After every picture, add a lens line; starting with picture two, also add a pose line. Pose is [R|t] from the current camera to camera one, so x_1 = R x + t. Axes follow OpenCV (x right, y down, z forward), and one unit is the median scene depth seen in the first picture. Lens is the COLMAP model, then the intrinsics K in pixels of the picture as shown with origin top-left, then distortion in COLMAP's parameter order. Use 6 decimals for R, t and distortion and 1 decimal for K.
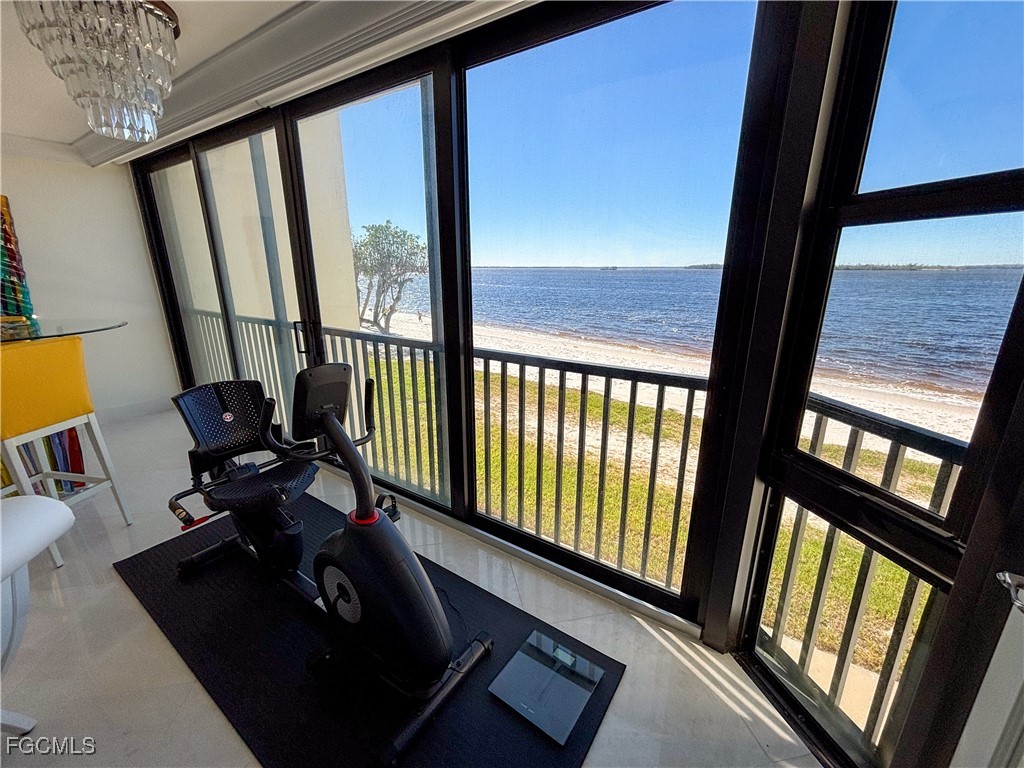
lens RADIAL K [[412.3, 0, 513.7], [0, 412.3, 381.0], [0, 0, 1]] dist [0.001055, -0.000035]
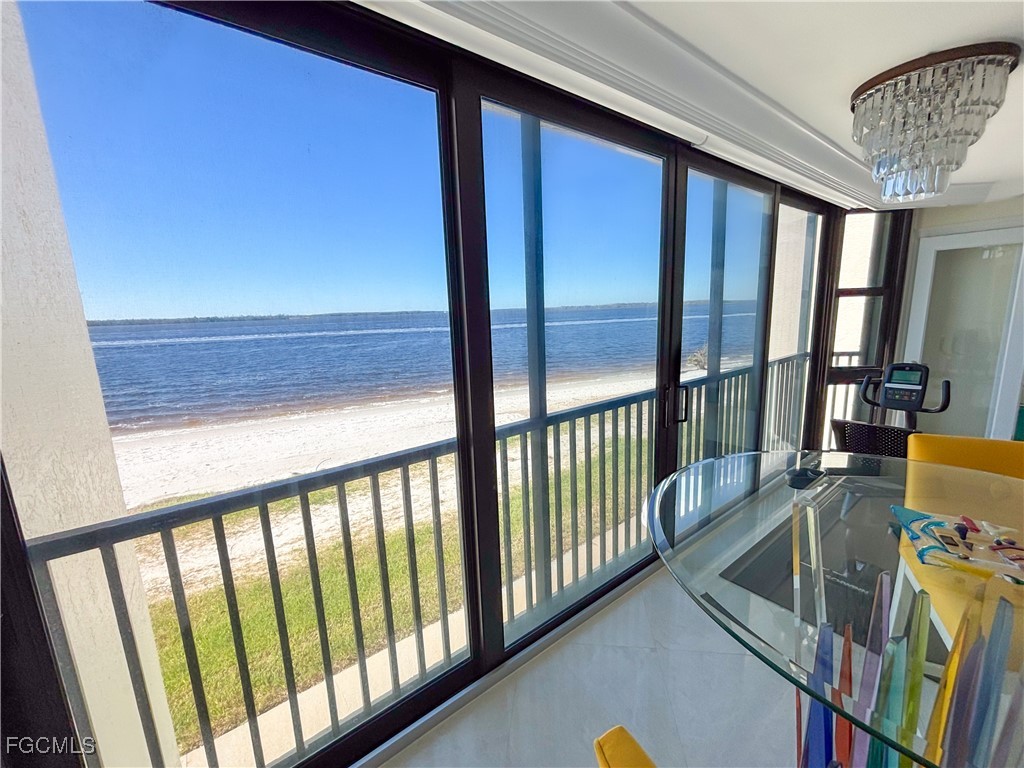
lens RADIAL K [[412.3, 0, 513.7], [0, 412.3, 381.0], [0, 0, 1]] dist [0.001055, -0.000035]
pose [[0.293149, -0.184143, 0.938166, -0.901427], [0.297261, 0.950195, 0.093618, -0.227509], [-0.908680, 0.251436, 0.333287, 0.676263]]
